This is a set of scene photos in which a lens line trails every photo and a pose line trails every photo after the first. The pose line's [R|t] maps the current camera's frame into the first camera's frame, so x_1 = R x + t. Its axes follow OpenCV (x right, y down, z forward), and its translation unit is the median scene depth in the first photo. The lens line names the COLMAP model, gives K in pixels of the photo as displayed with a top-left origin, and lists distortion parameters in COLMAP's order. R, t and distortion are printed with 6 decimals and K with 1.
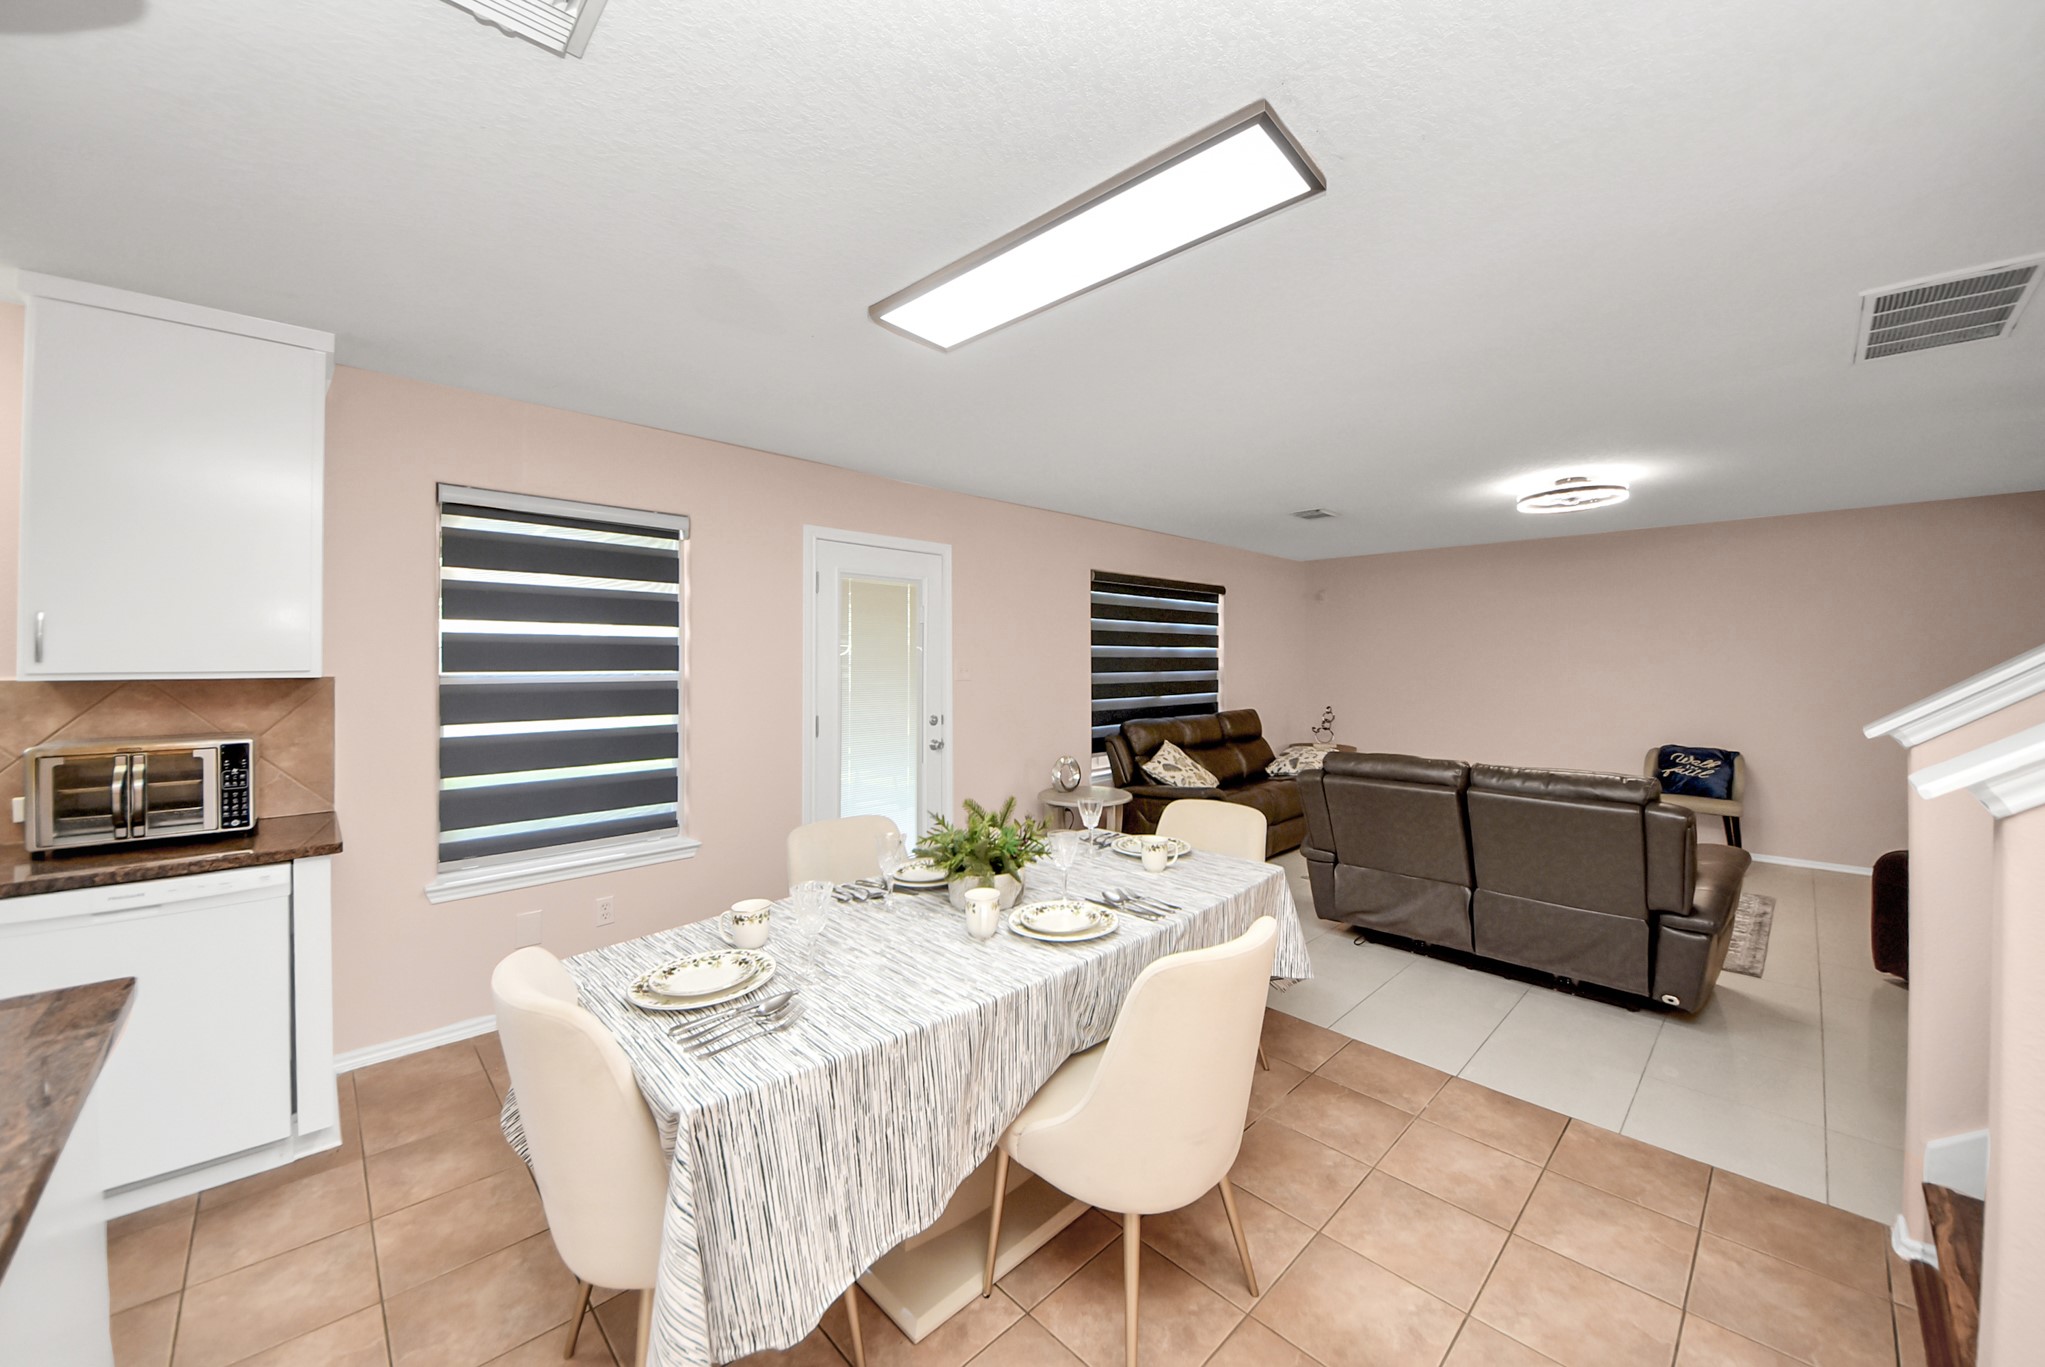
lens RADIAL K [[734.7, 0, 1026.6], [0, 734.7, 667.0], [0, 0, 1]] dist [-0.017521, -0.000089]
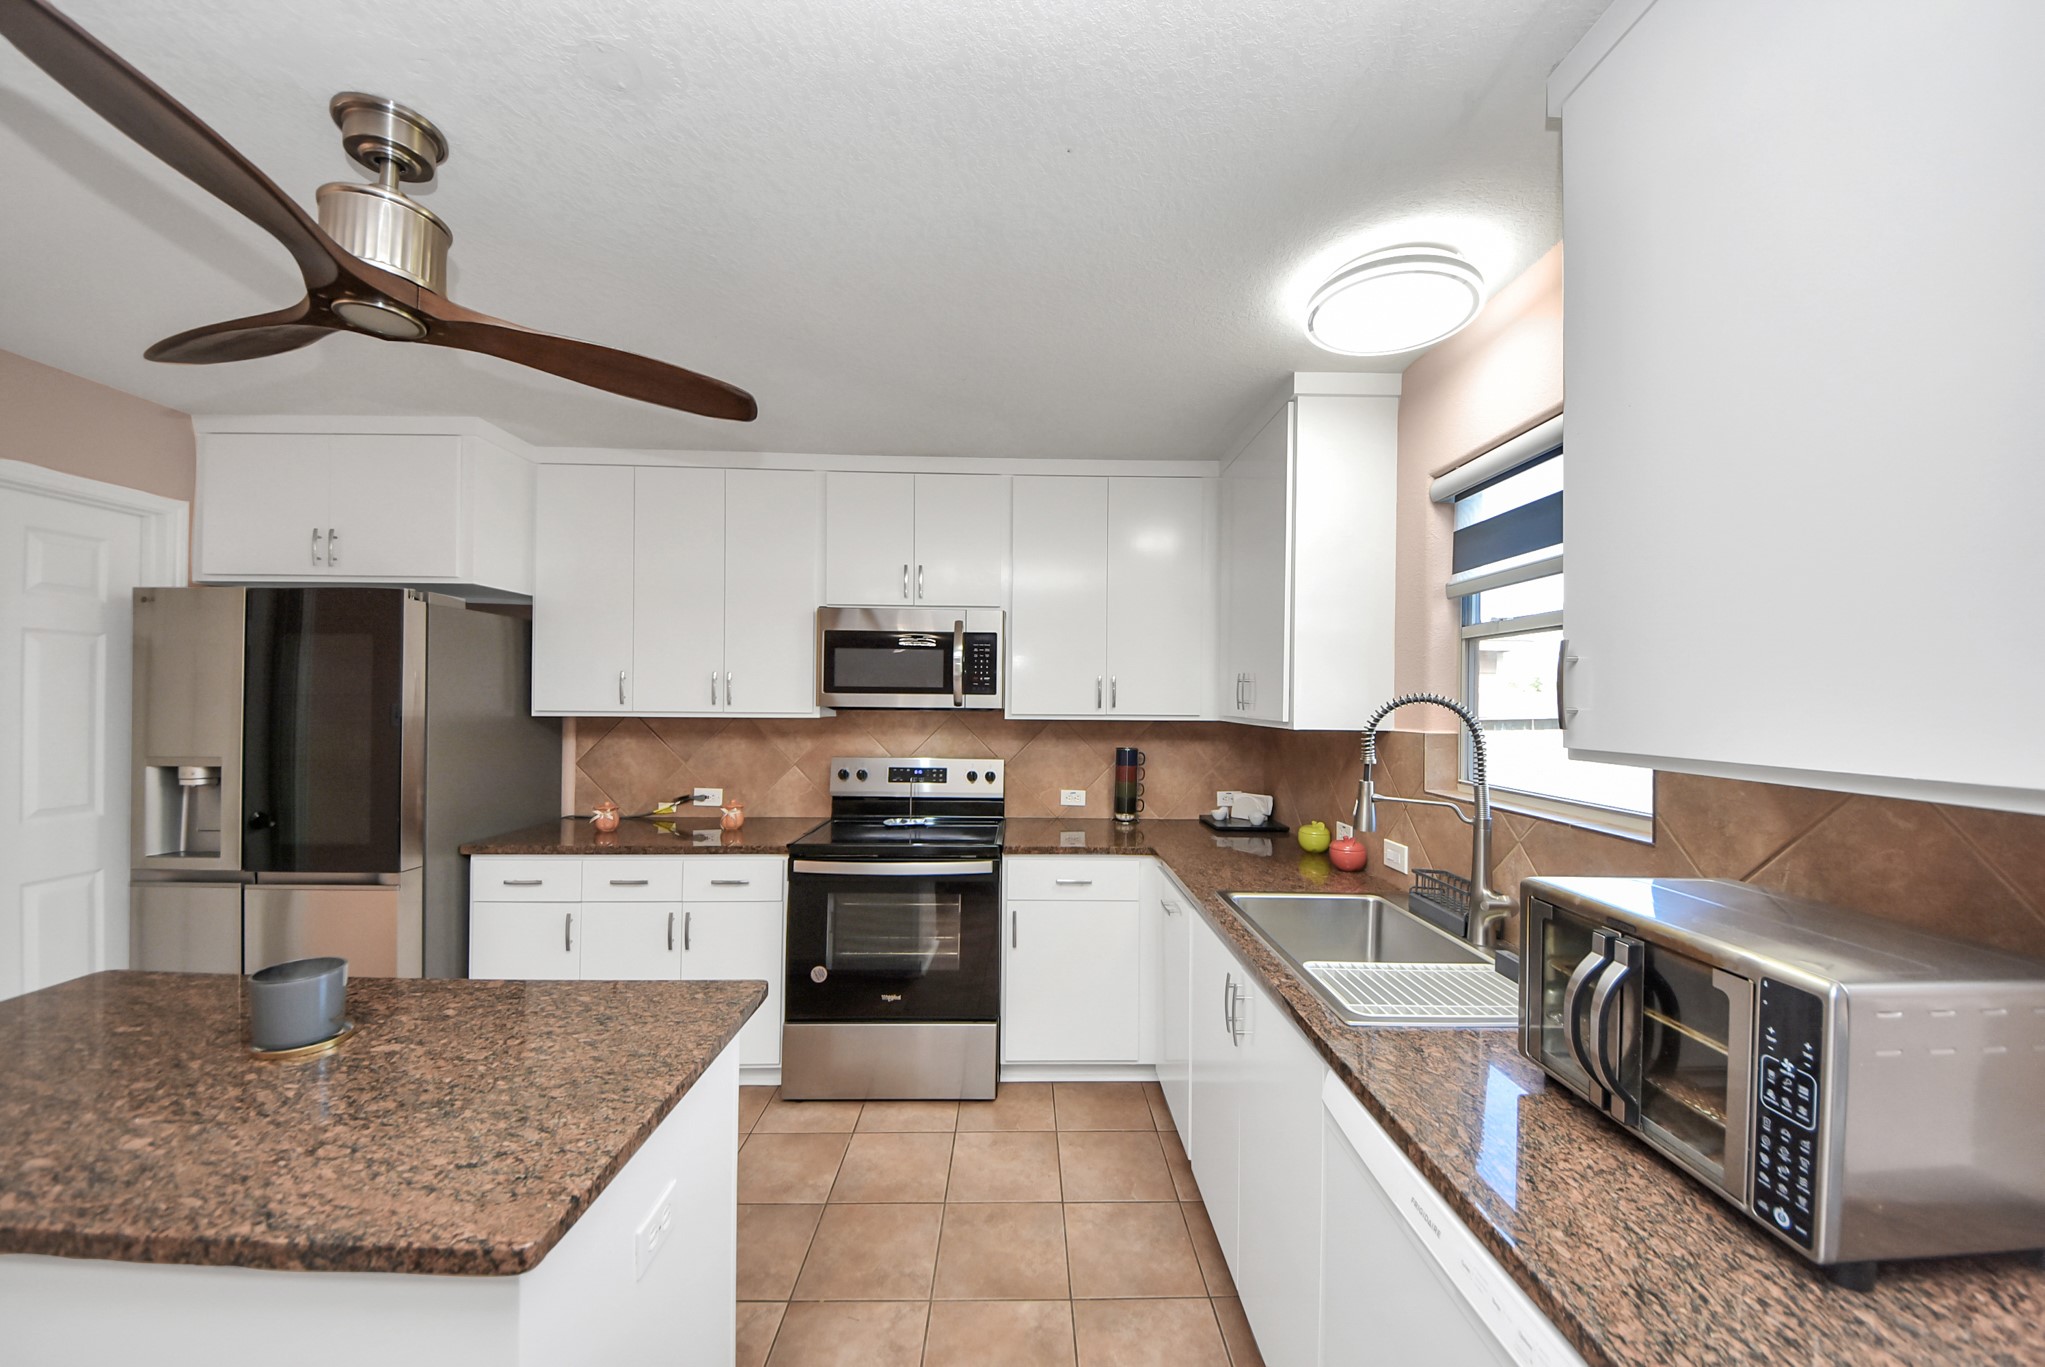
lens RADIAL K [[723.6, 0, 1037.5], [0, 723.6, 689.4], [0, 0, 1]] dist [0.040007, -0.023110]
pose [[-0.673832, -0.017031, -0.738688, -0.369256], [-0.018971, 0.999804, -0.005746, -0.015966], [0.738641, 0.010142, -0.674023, 0.594664]]
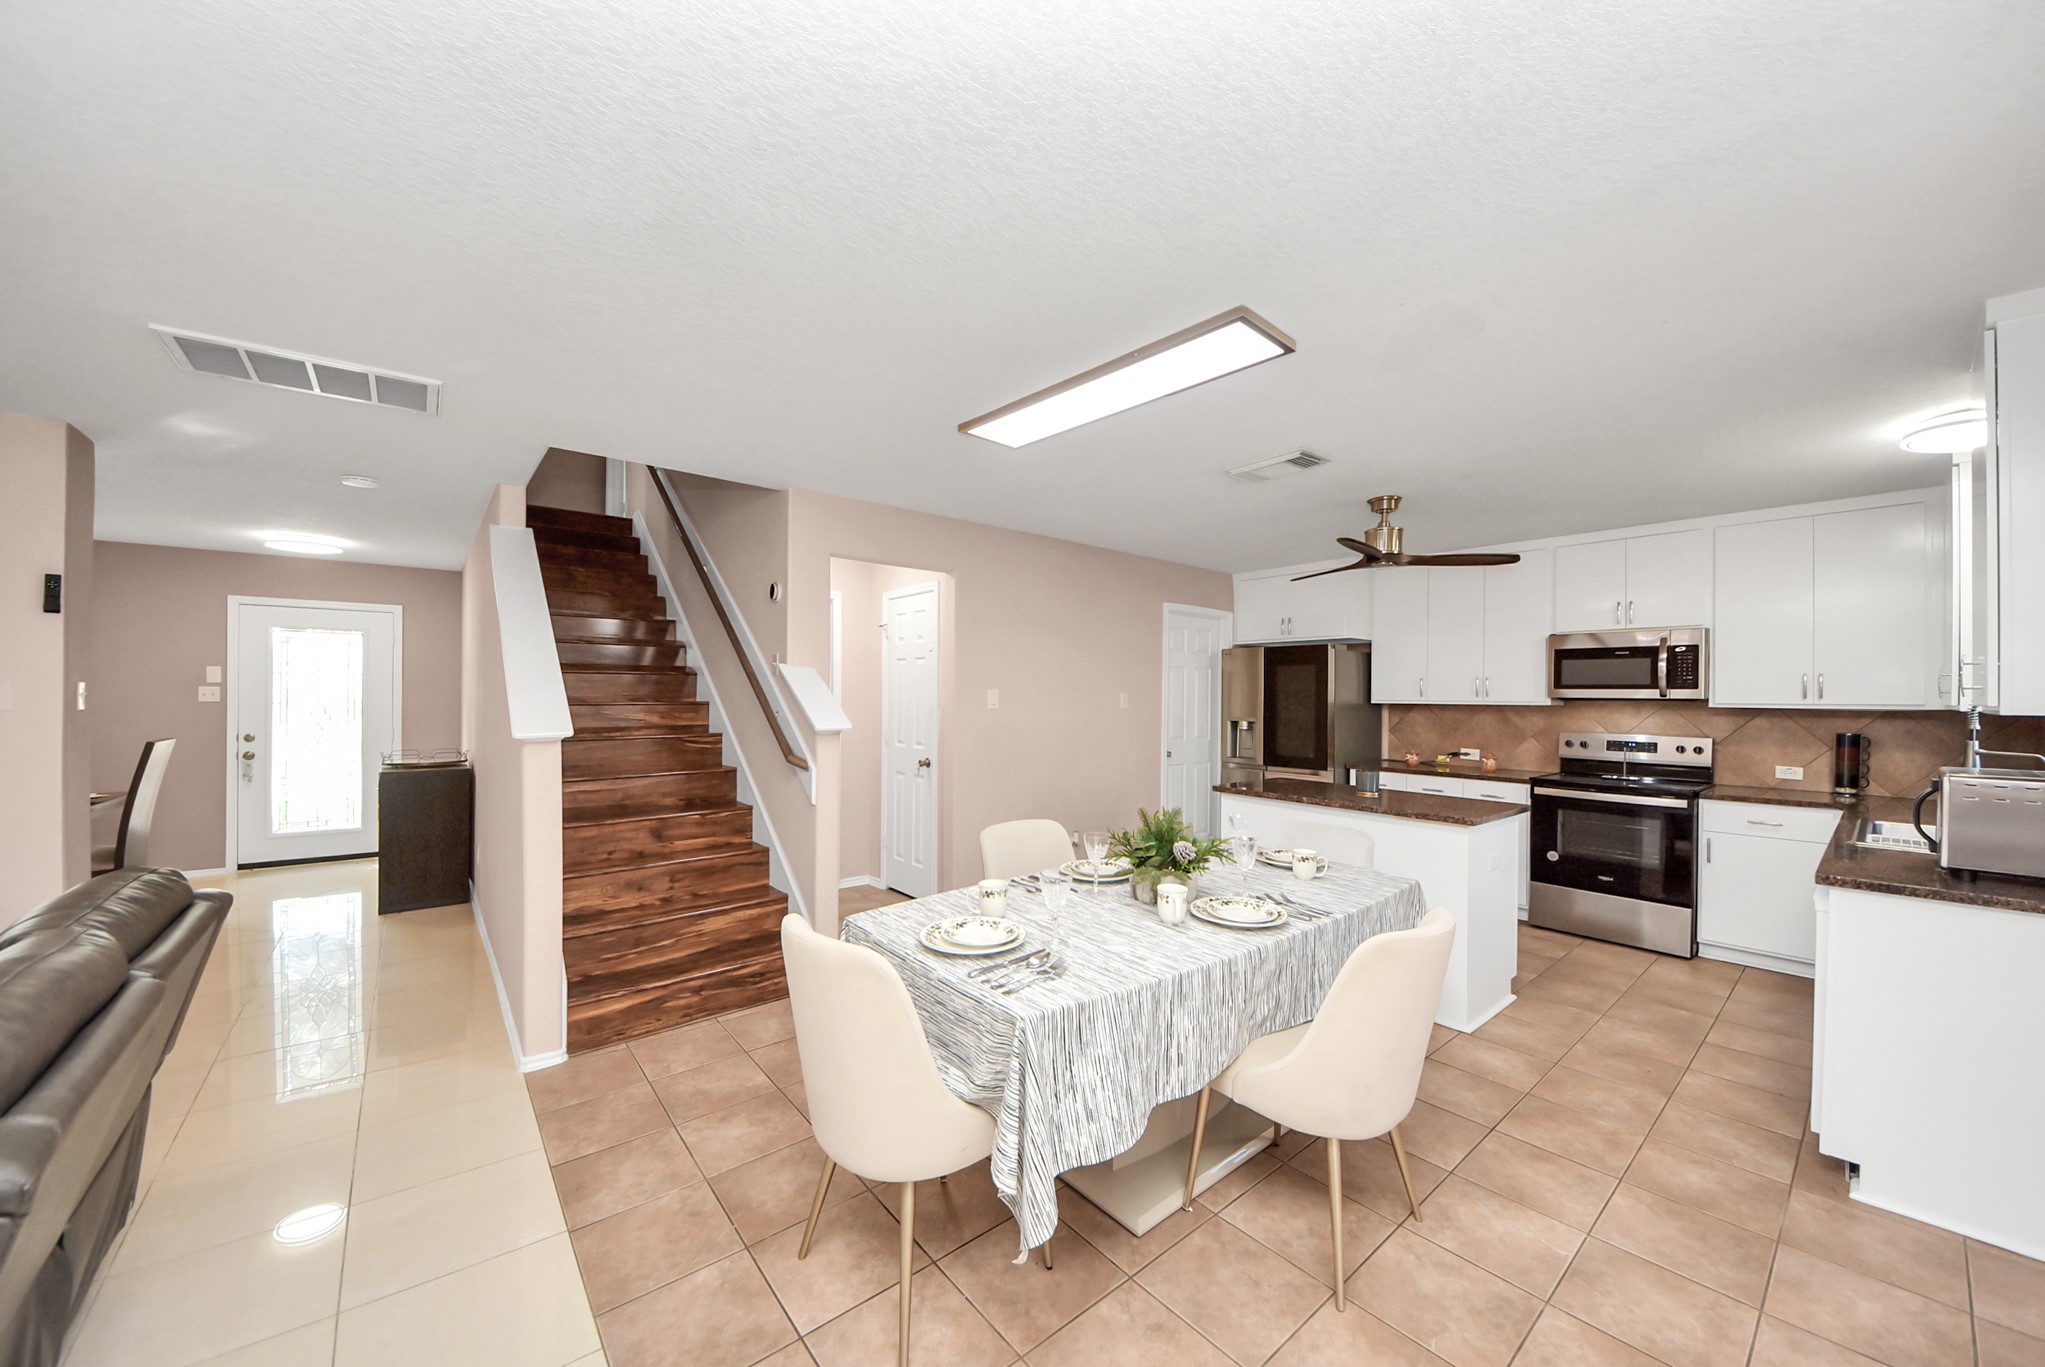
lens RADIAL K [[726.3, 0, 1036.7], [0, 726.3, 696.7], [0, 0, 1]] dist [0.020348, -0.016260]
pose [[-0.998006, -0.010222, 0.062293, 0.053353], [-0.009464, 0.999878, 0.012448, -0.005356], [-0.062413, 0.011834, -0.997980, 1.265266]]
